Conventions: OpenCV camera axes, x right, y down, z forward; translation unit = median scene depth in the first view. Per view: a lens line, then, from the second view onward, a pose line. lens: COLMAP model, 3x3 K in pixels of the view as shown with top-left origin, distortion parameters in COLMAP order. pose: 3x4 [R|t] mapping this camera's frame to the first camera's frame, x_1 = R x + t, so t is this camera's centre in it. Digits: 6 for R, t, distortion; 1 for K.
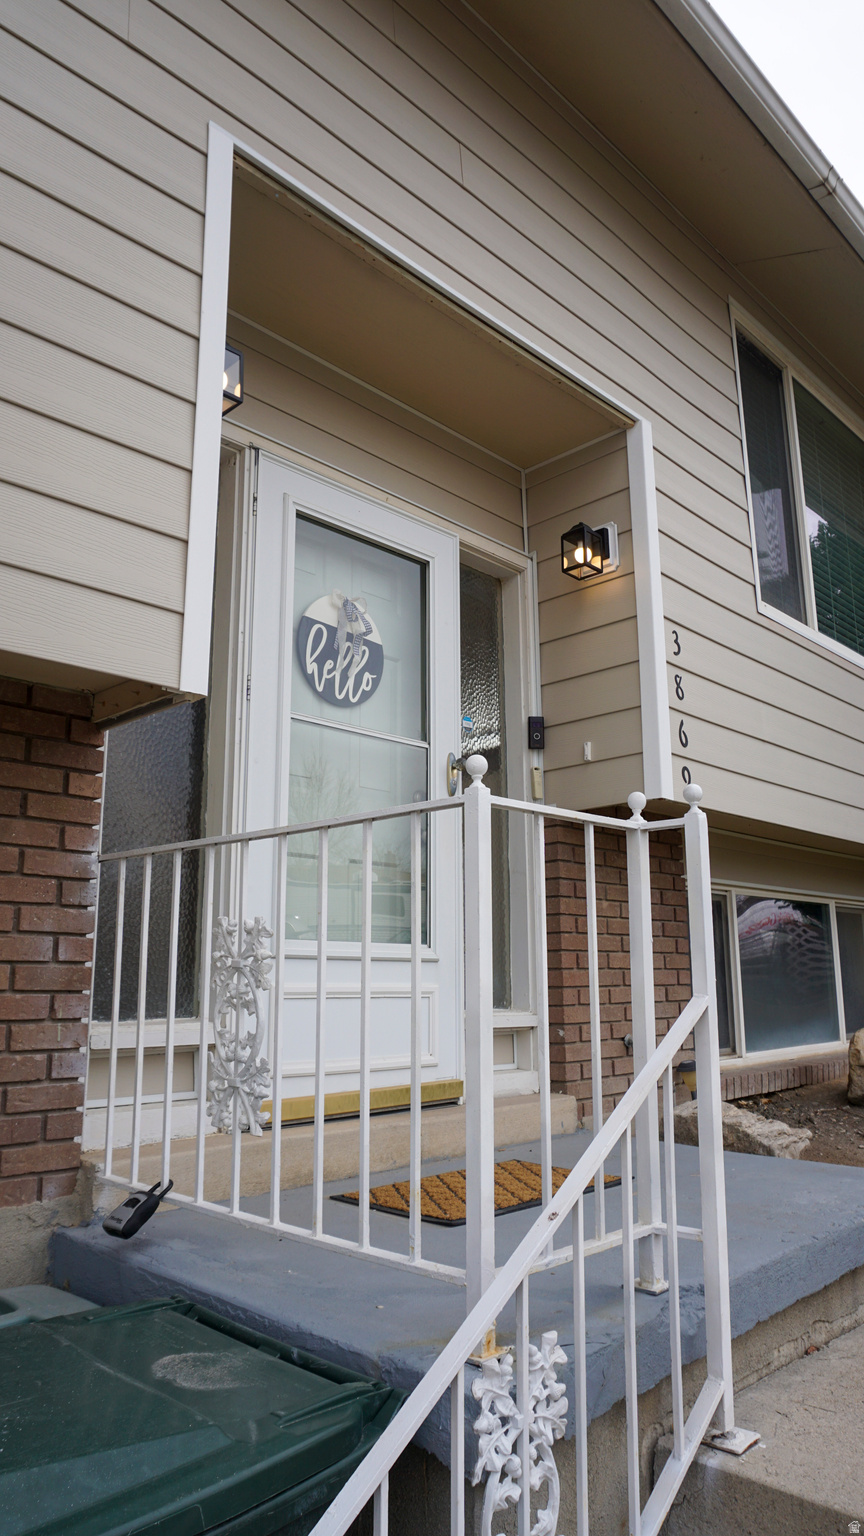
lens RADIAL K [[1024.6, 0, 434.3], [0, 1024.6, 768.0], [0, 0, 1]] dist [-0.039420, 0.030869]
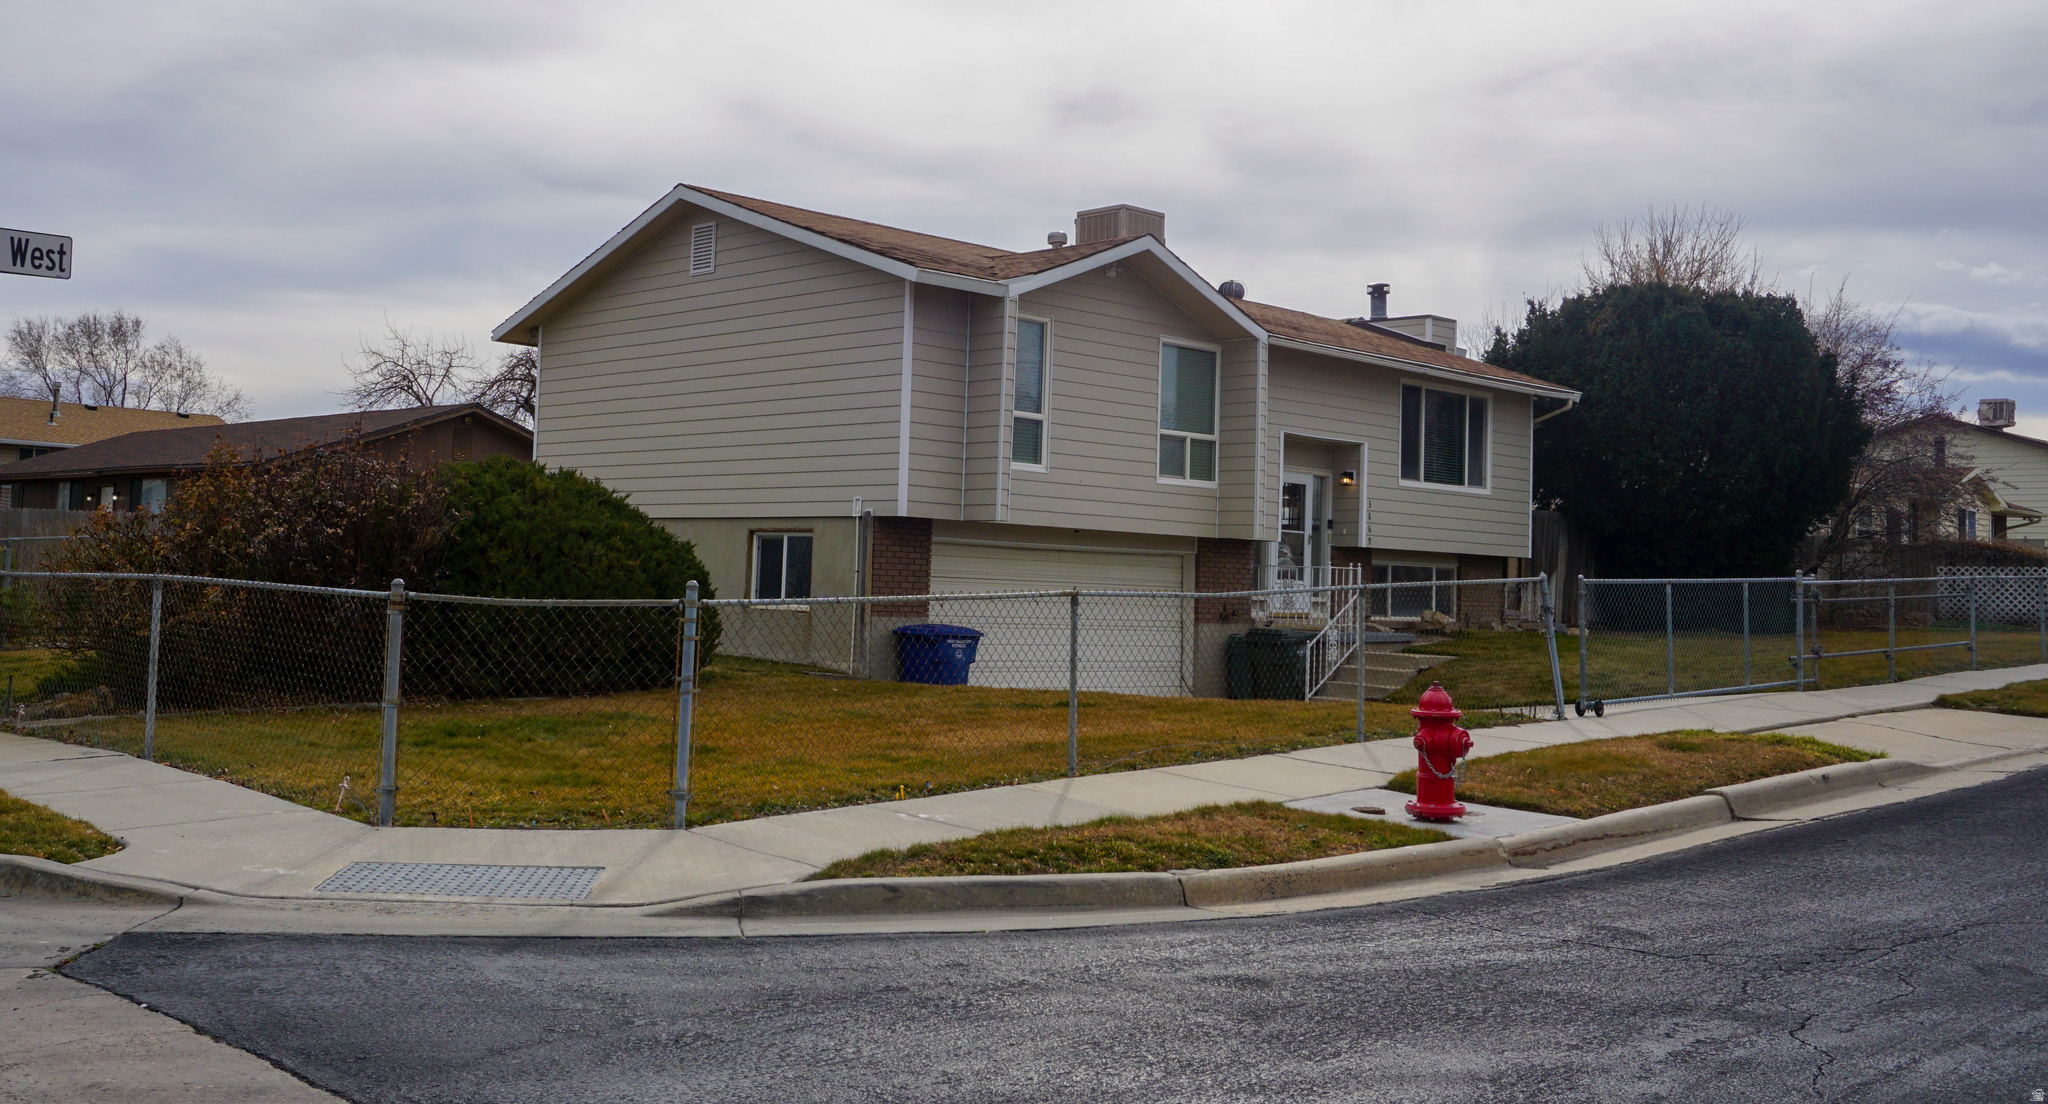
lens RADIAL K [[1722.5, 0, 1023.4], [0, 1722.5, 547.8], [0, 0, 1]] dist [0.006571, 0.000336]
pose [[0.999111, 0.038087, -0.018094, -0.916359], [-0.033725, 0.979362, 0.199279, -1.184222], [0.025310, -0.198491, 0.979776, -5.282567]]
